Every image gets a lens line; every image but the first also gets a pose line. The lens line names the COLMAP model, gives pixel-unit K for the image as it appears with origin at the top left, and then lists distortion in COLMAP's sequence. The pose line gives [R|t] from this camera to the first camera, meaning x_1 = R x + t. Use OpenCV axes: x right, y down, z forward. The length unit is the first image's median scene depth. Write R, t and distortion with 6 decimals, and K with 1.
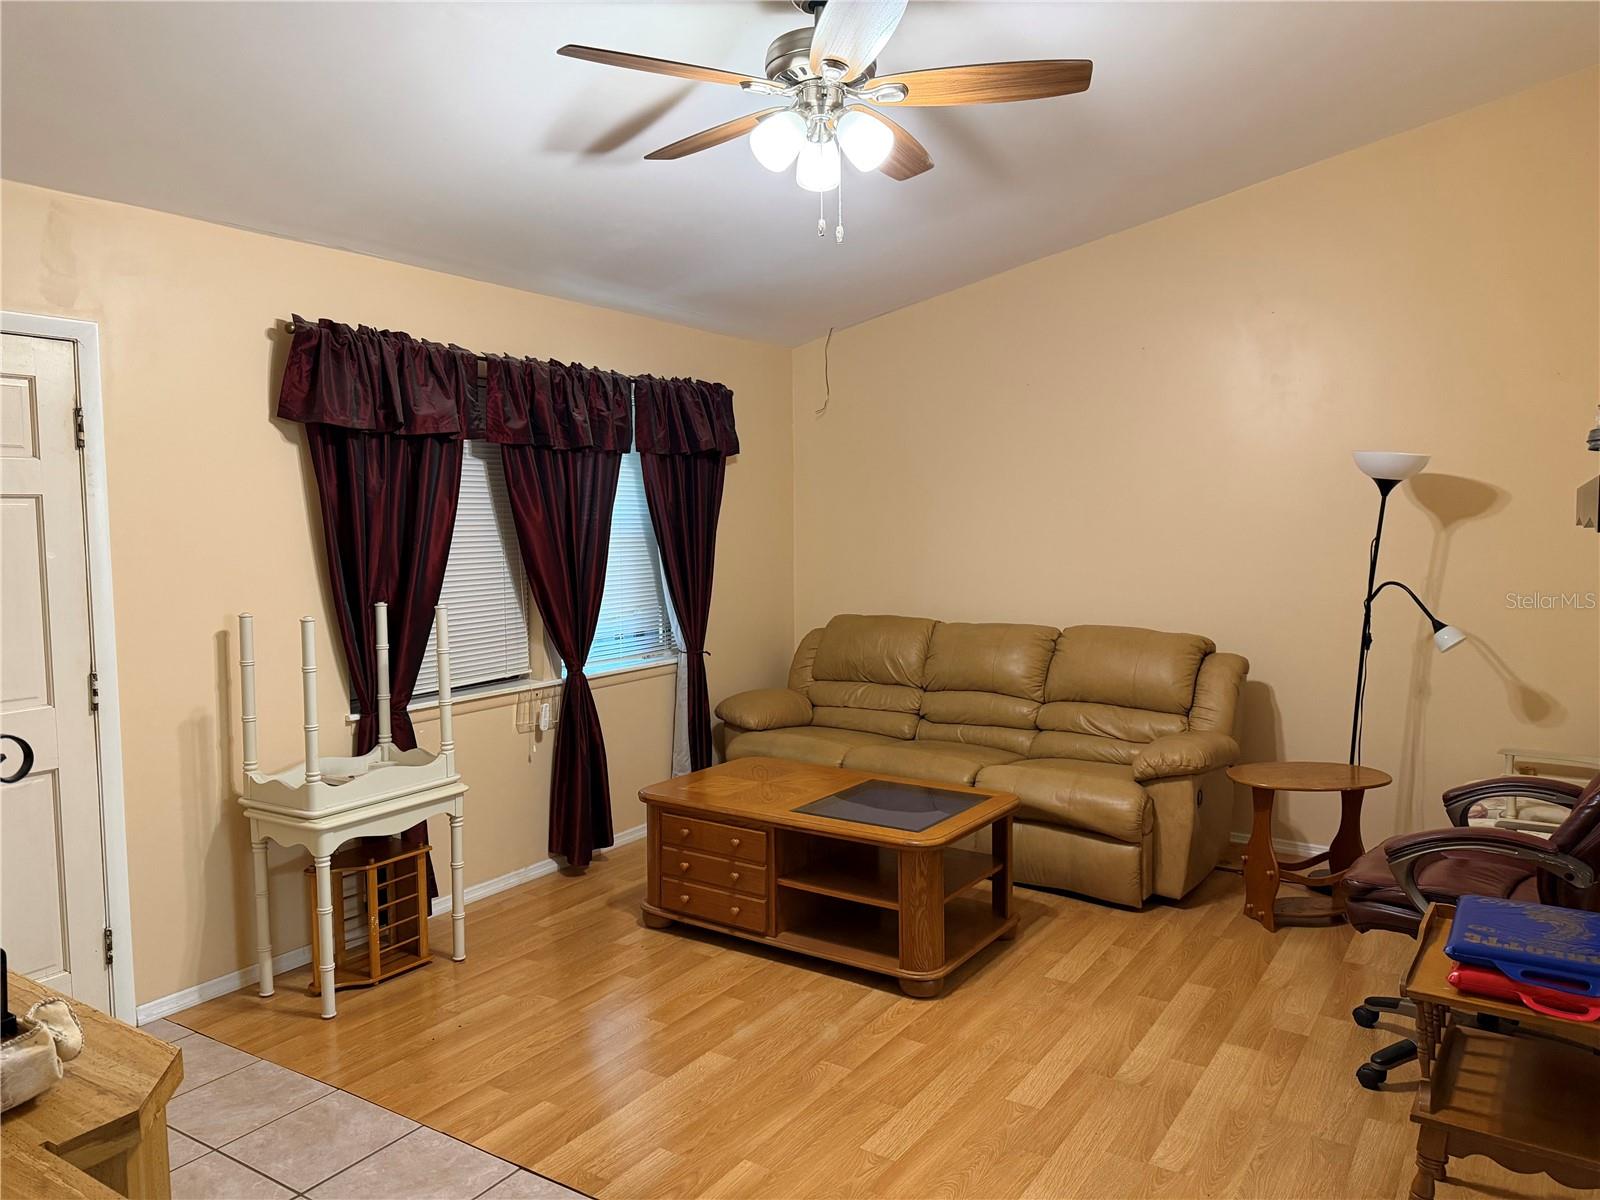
lens RADIAL K [[1122.4, 0, 800.0], [0, 1122.4, 603.0], [0, 0, 1]] dist [0.118803, -0.192850]
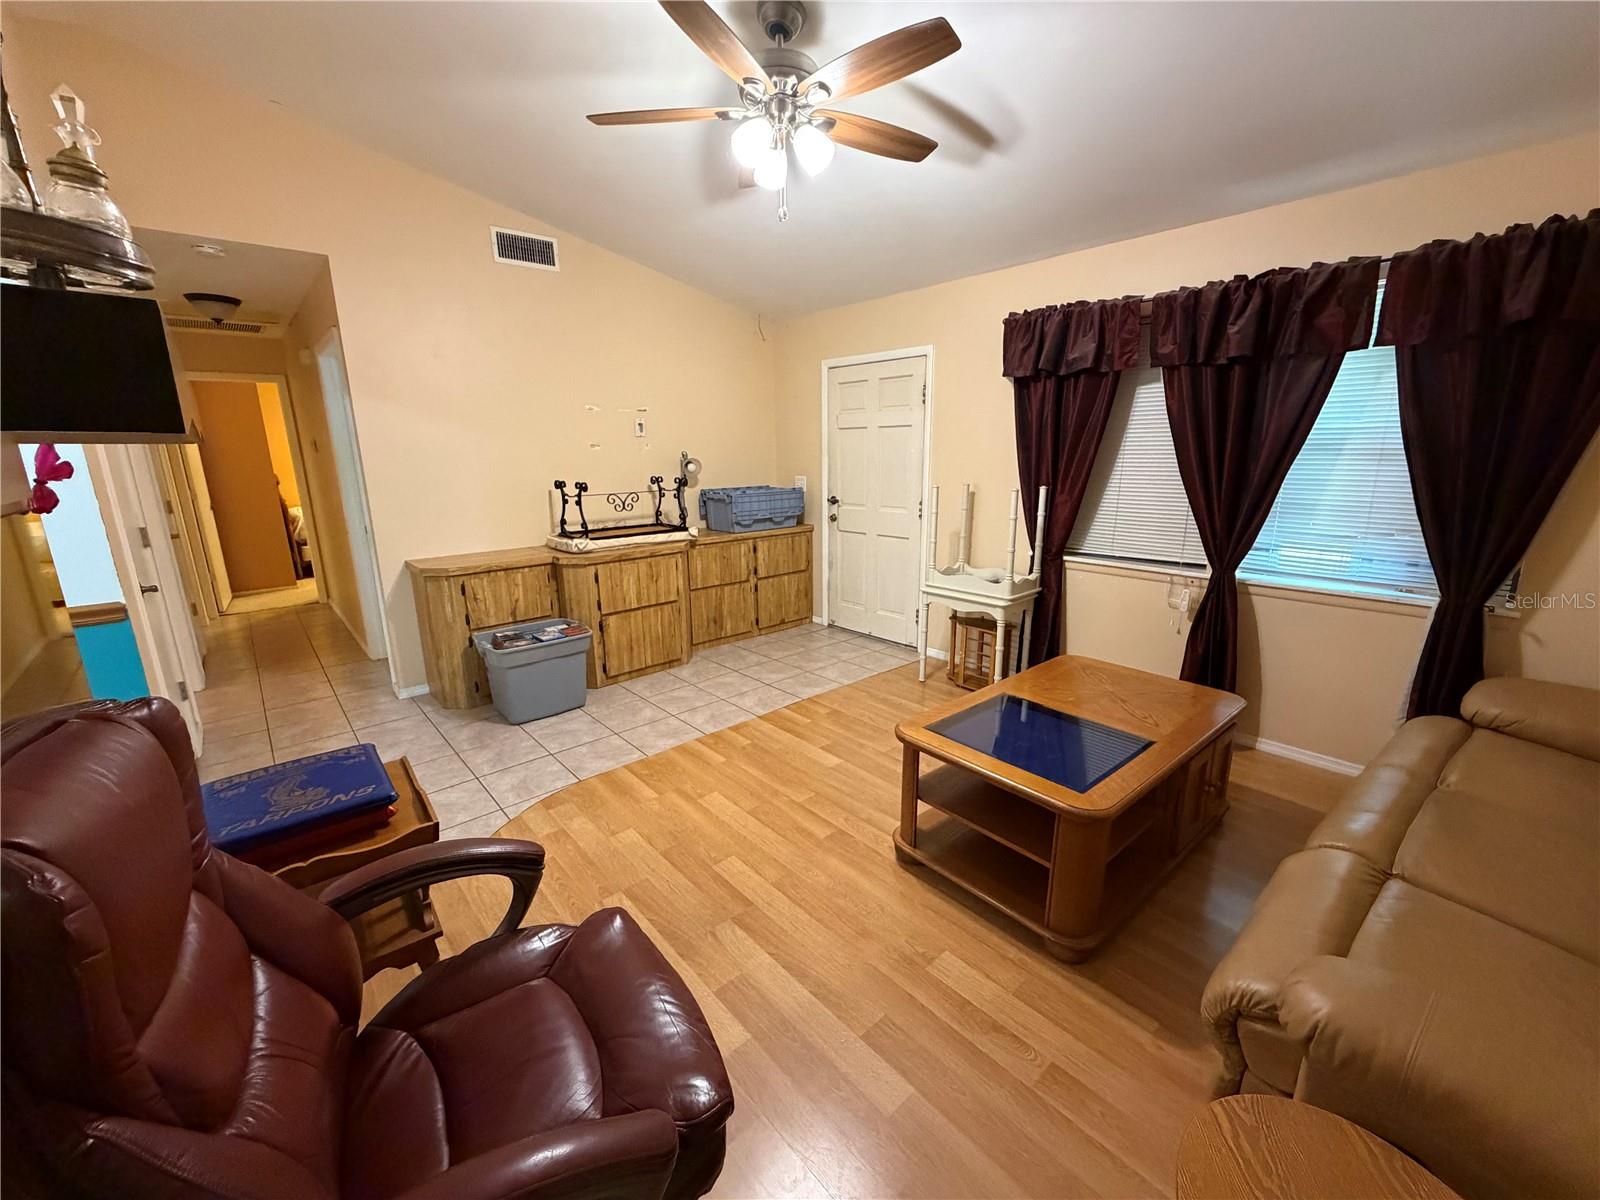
lens RADIAL K [[636.1, 0, 798.5], [0, 636.1, 599.1], [0, 0, 1]] dist [-0.000926, -0.000349]
pose [[-0.273195, 0.225992, -0.935036, 0.613919], [-0.061511, 0.965919, 0.251429, -0.052900], [0.959990, 0.126204, -0.249983, 0.924977]]
